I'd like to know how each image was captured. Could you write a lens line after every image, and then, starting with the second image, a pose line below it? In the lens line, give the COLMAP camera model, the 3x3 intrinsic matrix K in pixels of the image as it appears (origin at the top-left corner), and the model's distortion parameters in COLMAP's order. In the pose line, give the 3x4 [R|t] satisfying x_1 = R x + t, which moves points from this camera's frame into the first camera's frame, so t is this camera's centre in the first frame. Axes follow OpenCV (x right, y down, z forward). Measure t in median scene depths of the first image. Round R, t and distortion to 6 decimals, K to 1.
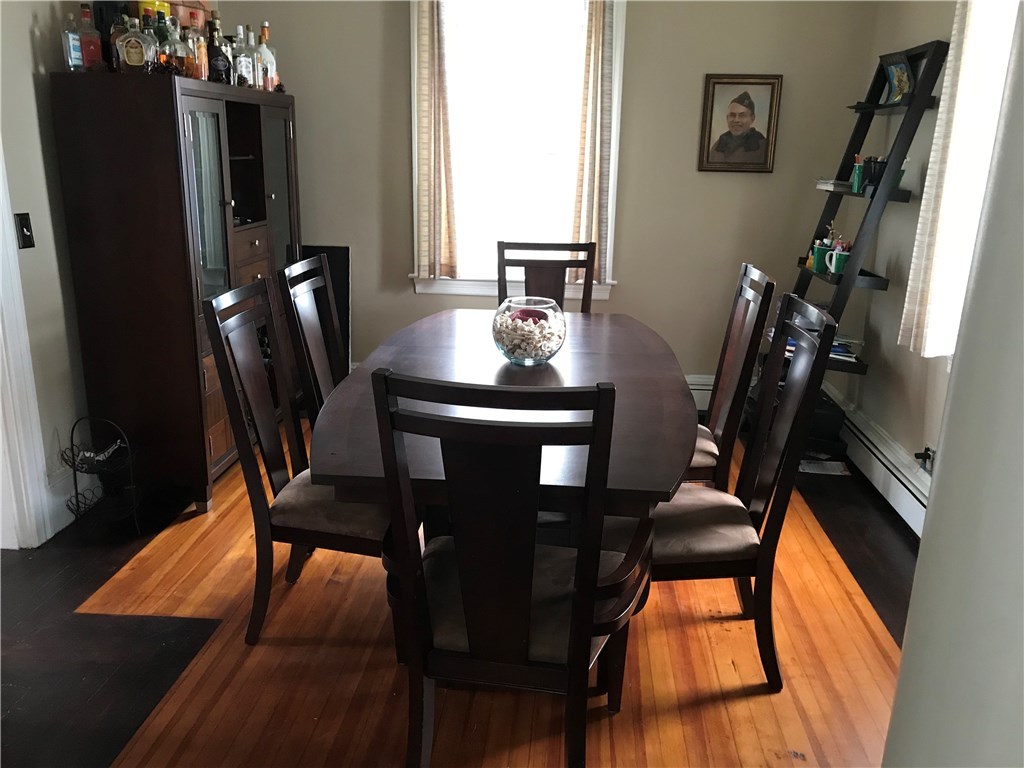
lens RADIAL K [[842.1, 0, 510.0], [0, 842.1, 379.4], [0, 0, 1]] dist [0.006697, 0.018342]
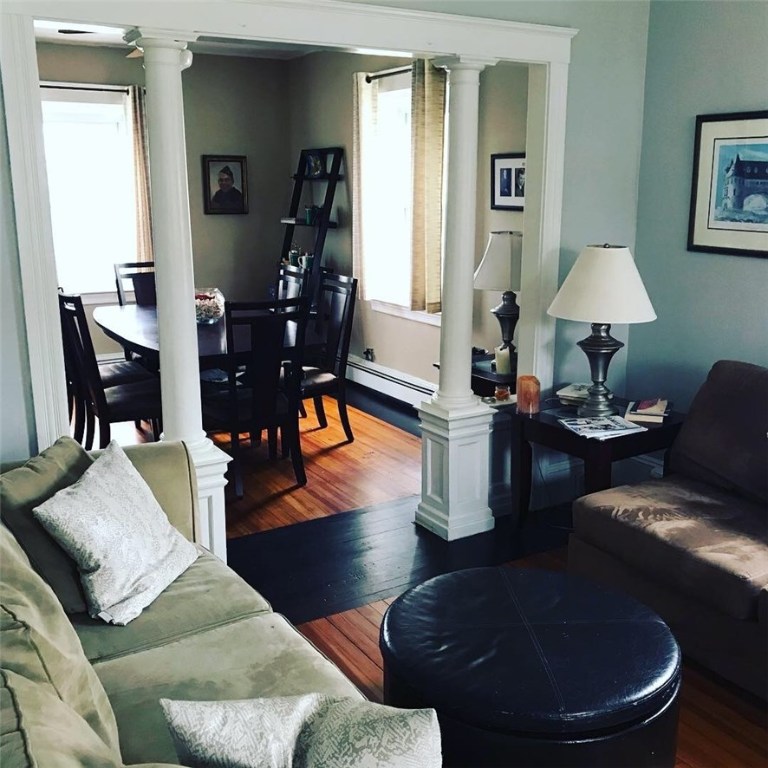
lens RADIAL K [[837.9, 0, 384.1], [0, 837.9, 384.1], [0, 0, 1]] dist [0.001914, 0.000000]
pose [[0.807025, -0.146645, 0.572019, -0.523847], [0.162883, 0.986376, 0.023070, 0.103516], [-0.567608, 0.074553, 0.819916, -0.542874]]
